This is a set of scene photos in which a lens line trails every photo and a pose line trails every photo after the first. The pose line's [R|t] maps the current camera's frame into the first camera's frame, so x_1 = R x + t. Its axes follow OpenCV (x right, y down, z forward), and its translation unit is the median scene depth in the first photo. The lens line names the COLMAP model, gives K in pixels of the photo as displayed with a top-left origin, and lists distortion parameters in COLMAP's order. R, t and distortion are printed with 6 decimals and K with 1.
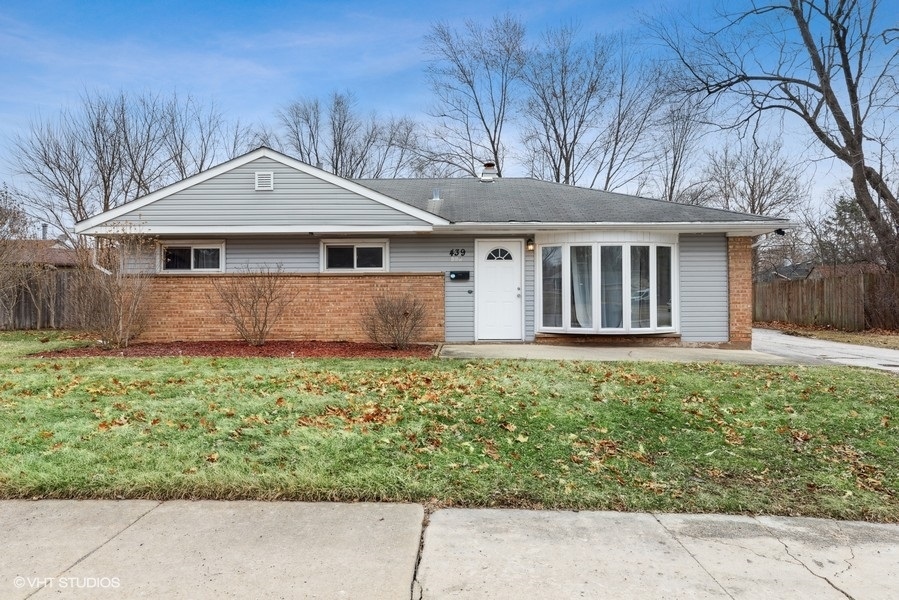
lens RADIAL K [[586.1, 0, 451.1], [0, 586.1, 297.6], [0, 0, 1]] dist [0.011273, 0.000934]
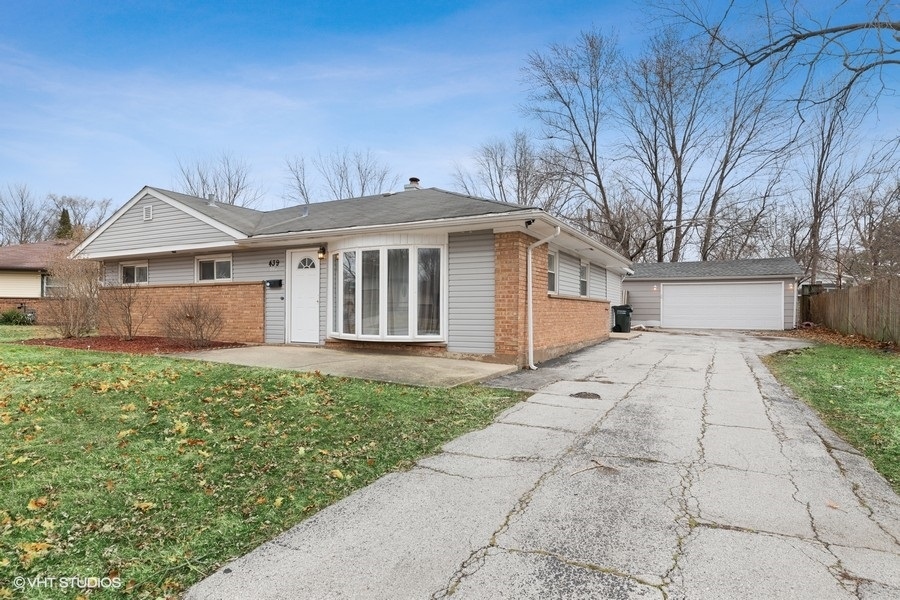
lens RADIAL K [[508.6, 0, 447.5], [0, 508.6, 304.1], [0, 0, 1]] dist [0.006589, 0.000658]
pose [[0.888444, 0.000375, -0.458985, 0.746108], [-0.006015, 0.999923, -0.010827, 0.009423], [0.458945, 0.012380, 0.888378, 0.296564]]
